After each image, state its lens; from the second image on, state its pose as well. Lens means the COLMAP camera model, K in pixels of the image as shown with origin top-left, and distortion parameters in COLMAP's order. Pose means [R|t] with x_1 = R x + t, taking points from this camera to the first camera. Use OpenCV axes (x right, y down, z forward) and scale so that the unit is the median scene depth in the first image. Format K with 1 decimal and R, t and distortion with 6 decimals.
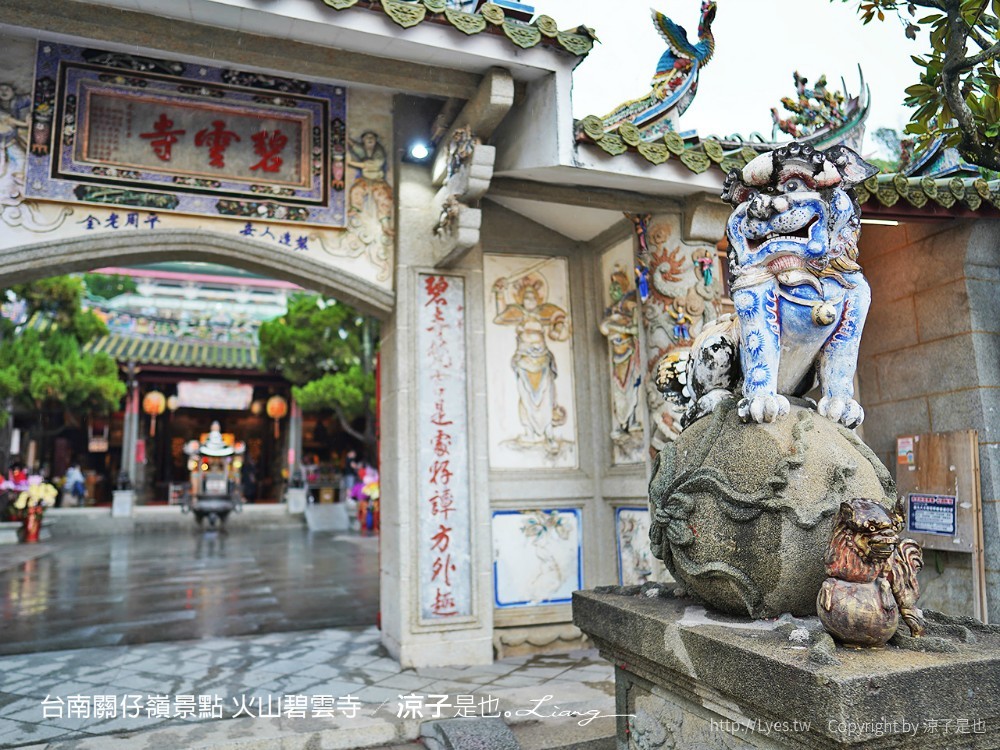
lens RADIAL K [[752.3, 0, 500.0], [0, 752.3, 375.0], [0, 0, 1]] dist [-0.037236, 0.049038]
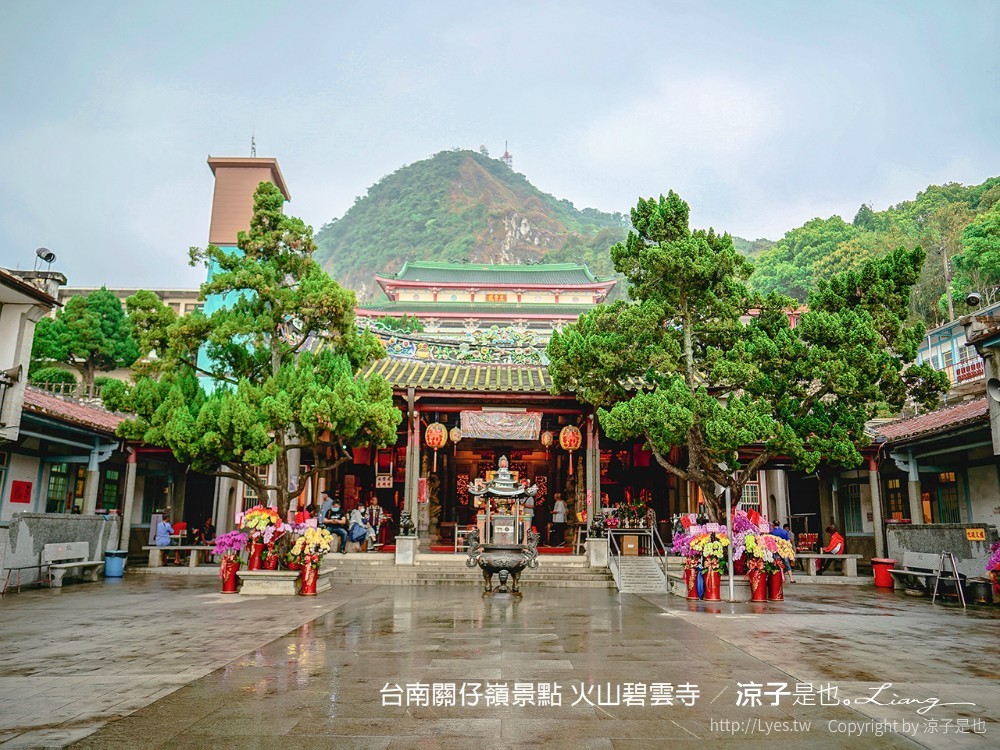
lens RADIAL K [[752.3, 0, 500.0], [0, 752.3, 375.0], [0, 0, 1]] dist [-0.037236, 0.049038]
pose [[0.937170, -0.043016, -0.346211, -0.083322], [0.026776, 0.998311, -0.051556, 0.015155], [0.347844, 0.039047, 0.936739, 0.197970]]
